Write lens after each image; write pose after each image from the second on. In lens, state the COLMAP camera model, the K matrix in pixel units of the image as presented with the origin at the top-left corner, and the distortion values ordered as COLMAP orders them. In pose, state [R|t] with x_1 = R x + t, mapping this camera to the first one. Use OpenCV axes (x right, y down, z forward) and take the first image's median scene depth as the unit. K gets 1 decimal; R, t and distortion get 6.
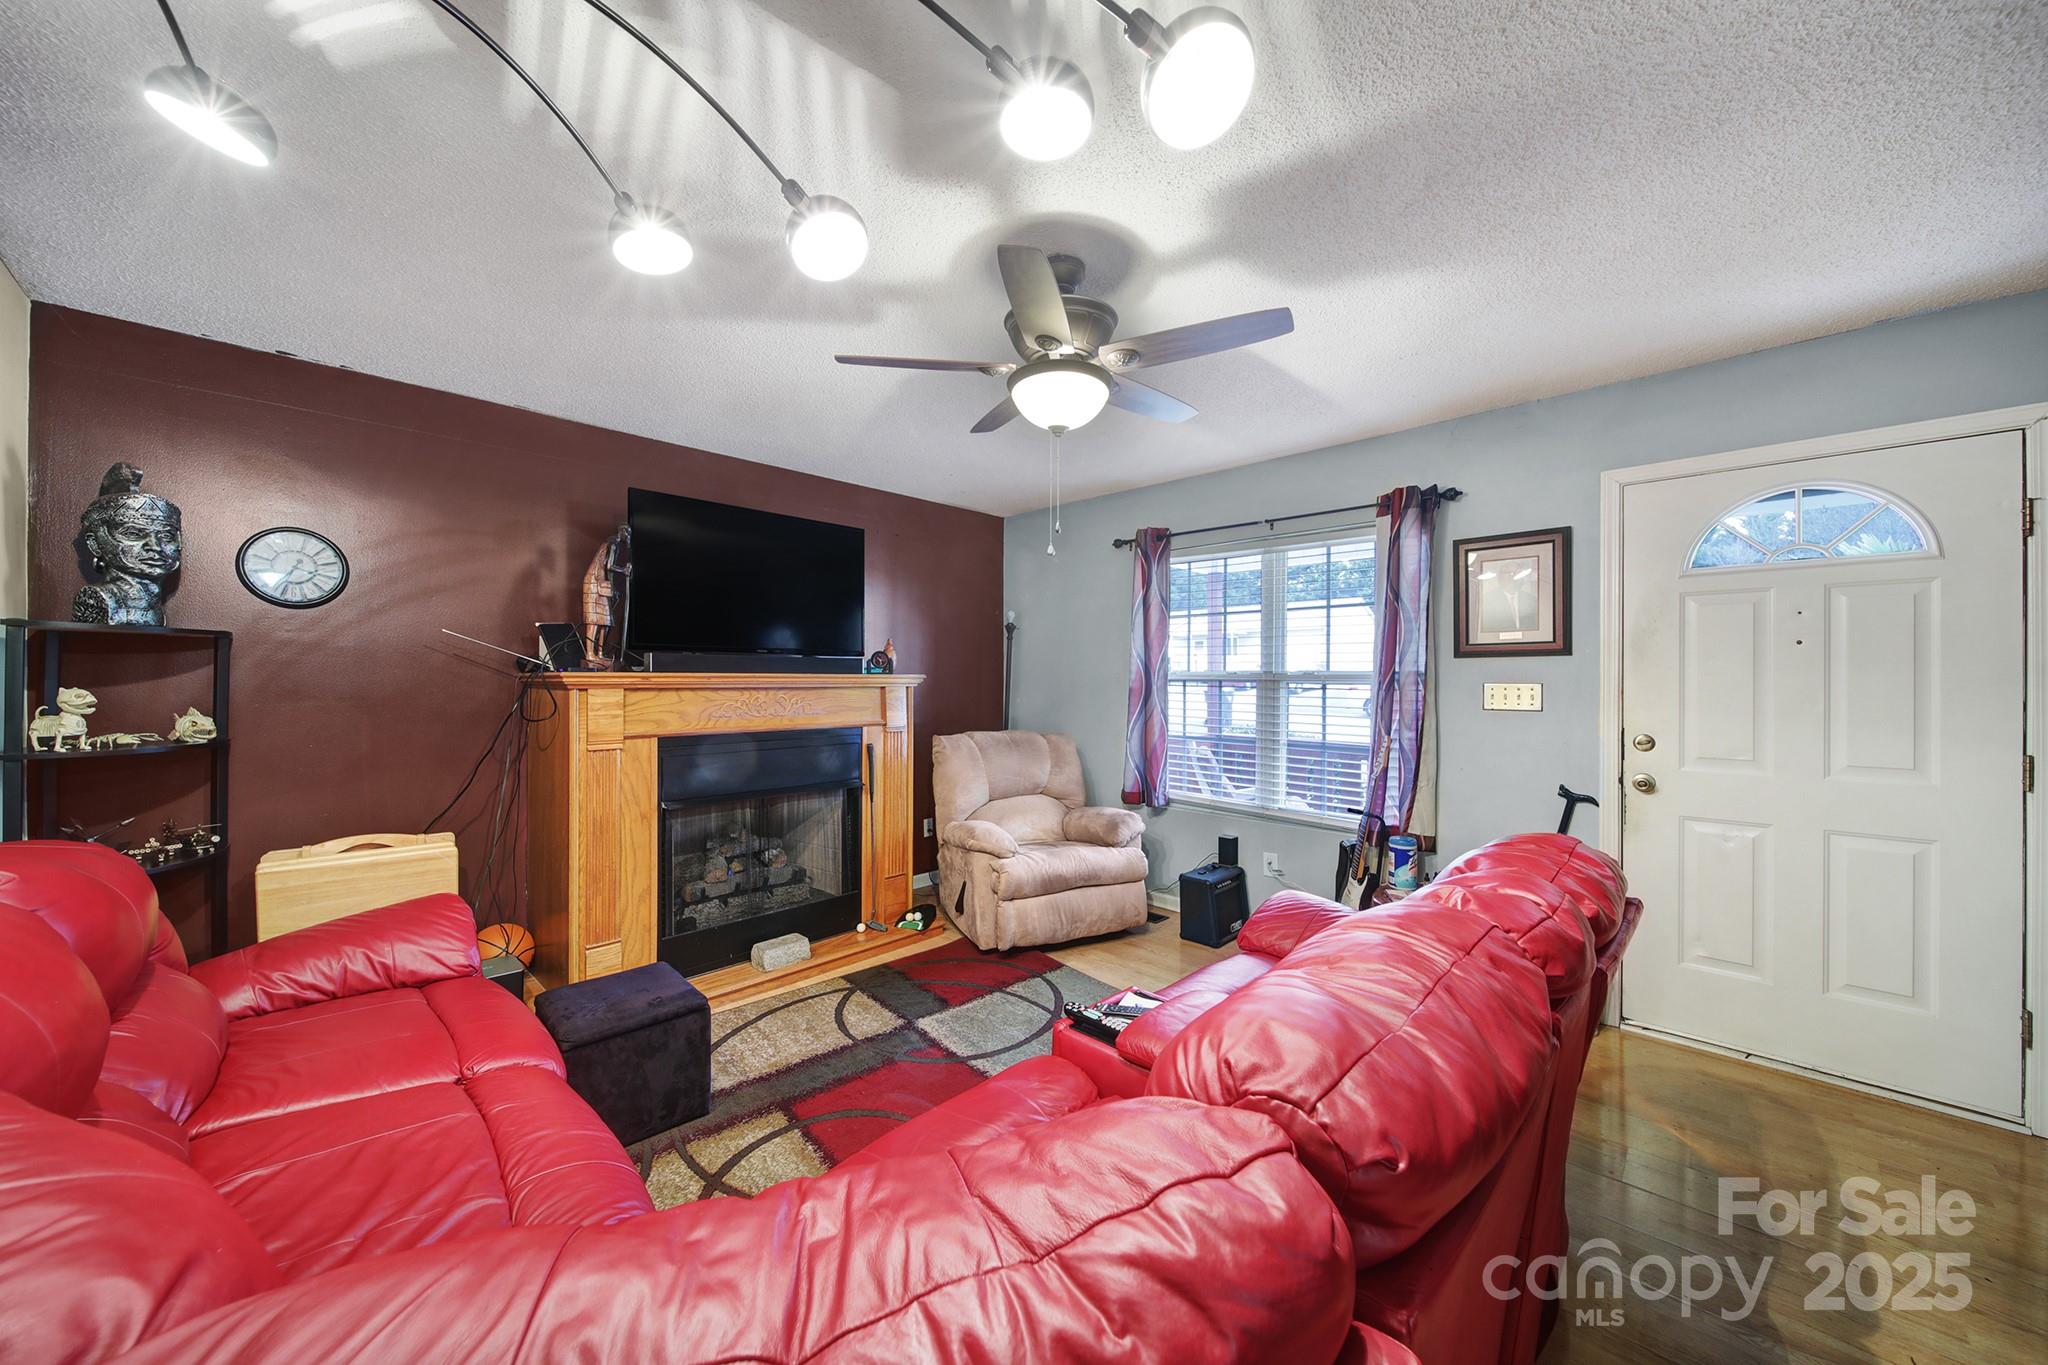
lens RADIAL K [[743.5, 0, 1024.0], [0, 743.5, 682.5], [0, 0, 1]] dist [0.000503, 0.000008]
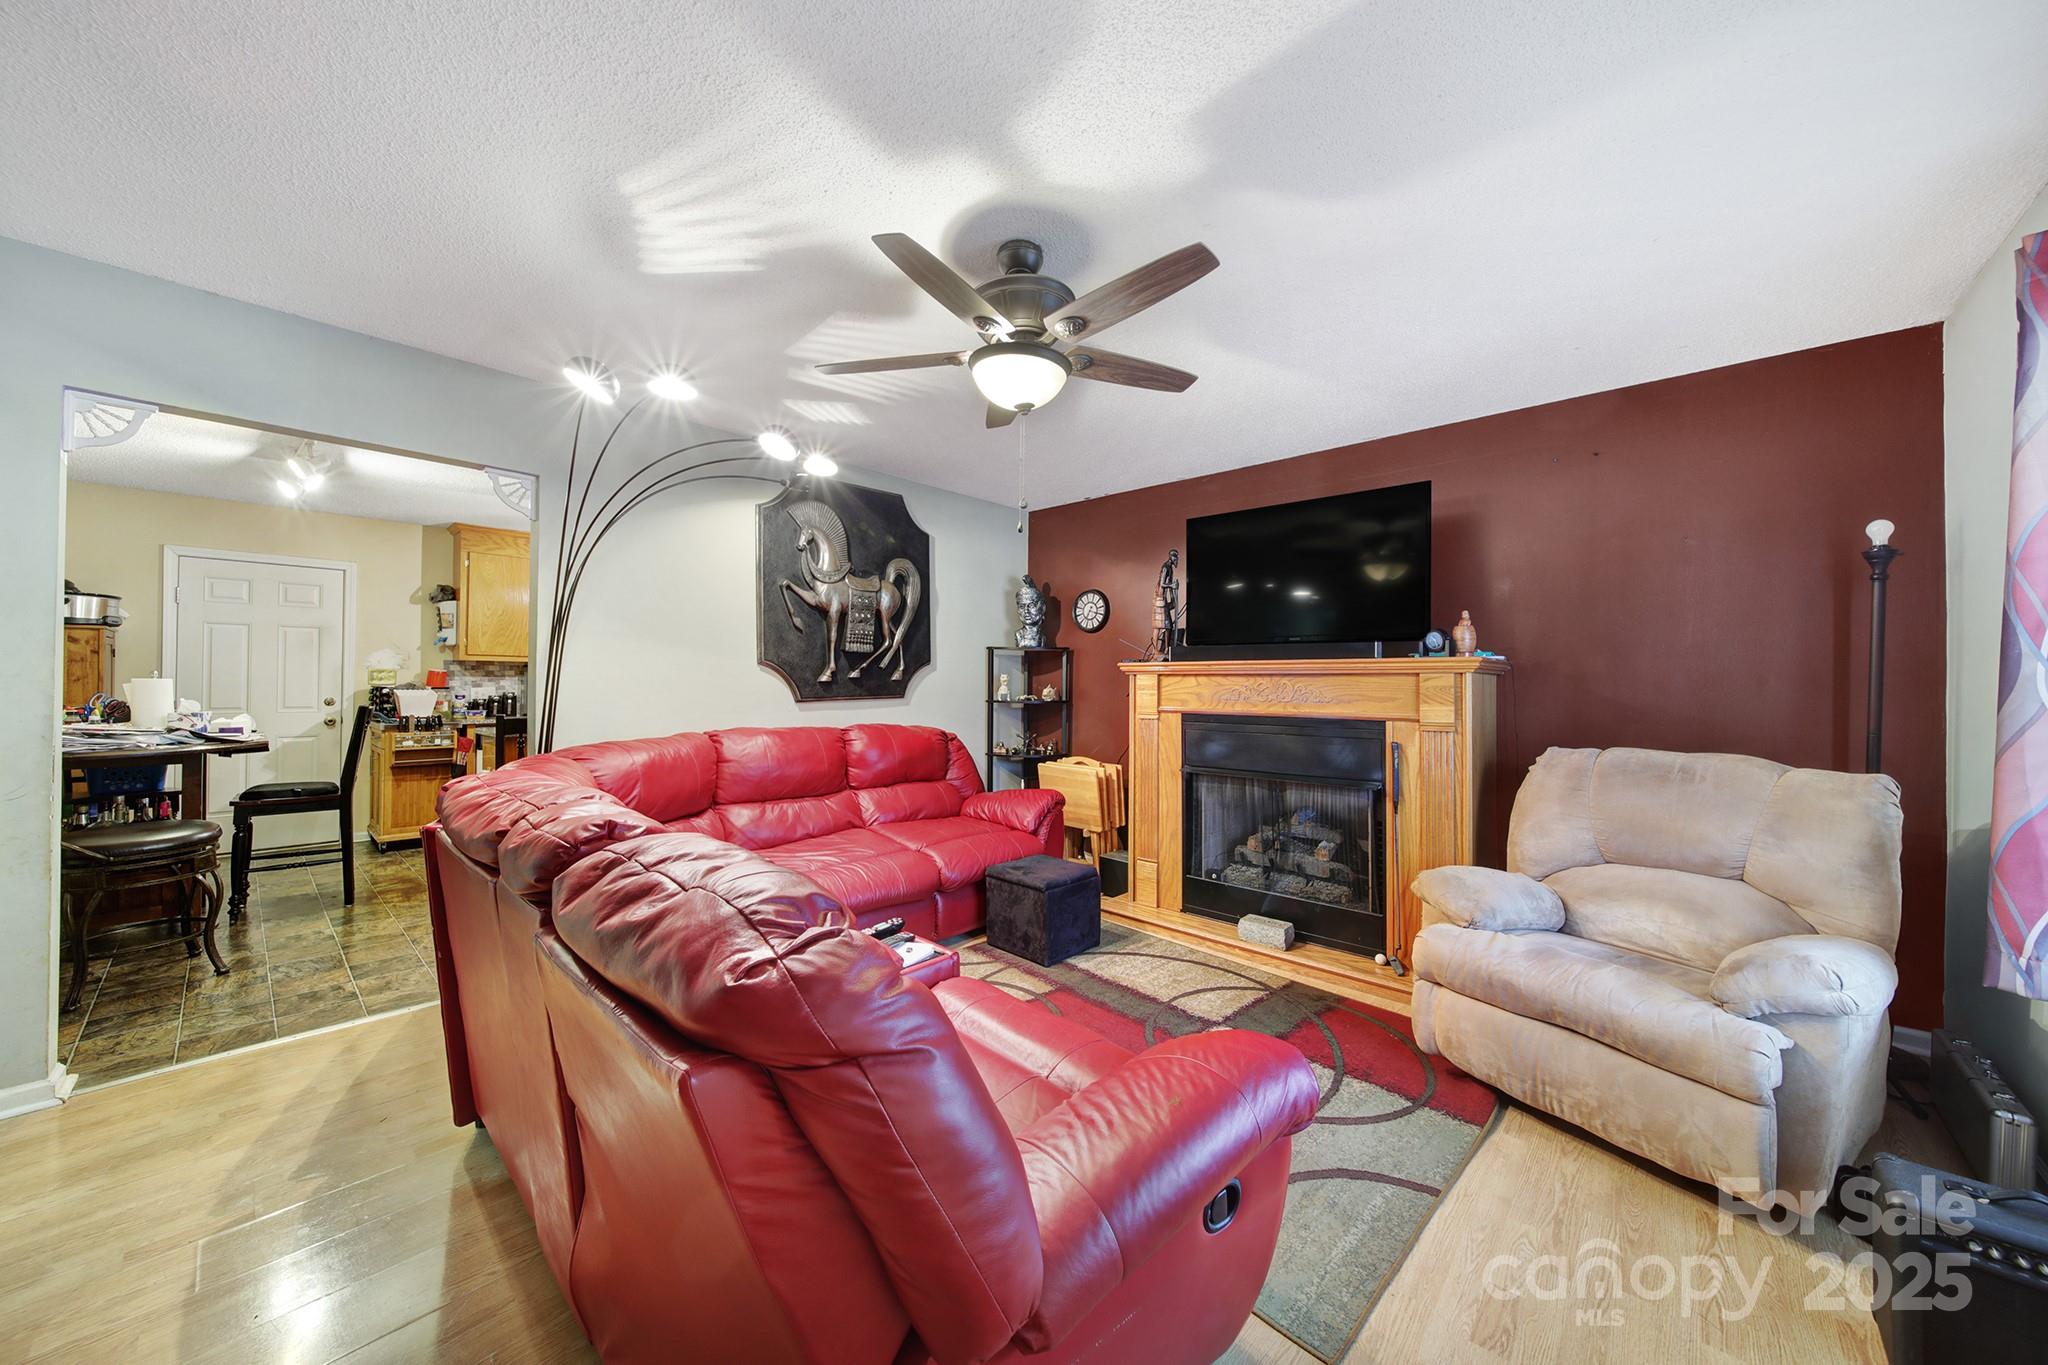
lens RADIAL K [[743.5, 0, 1024.0], [0, 743.5, 682.5], [0, 0, 1]] dist [0.000503, 0.000008]
pose [[0.000586, -0.004739, -0.999989, 0.760315], [-0.011963, 0.999917, -0.004746, 0.030303], [0.999928, 0.011966, 0.000529, 0.717506]]
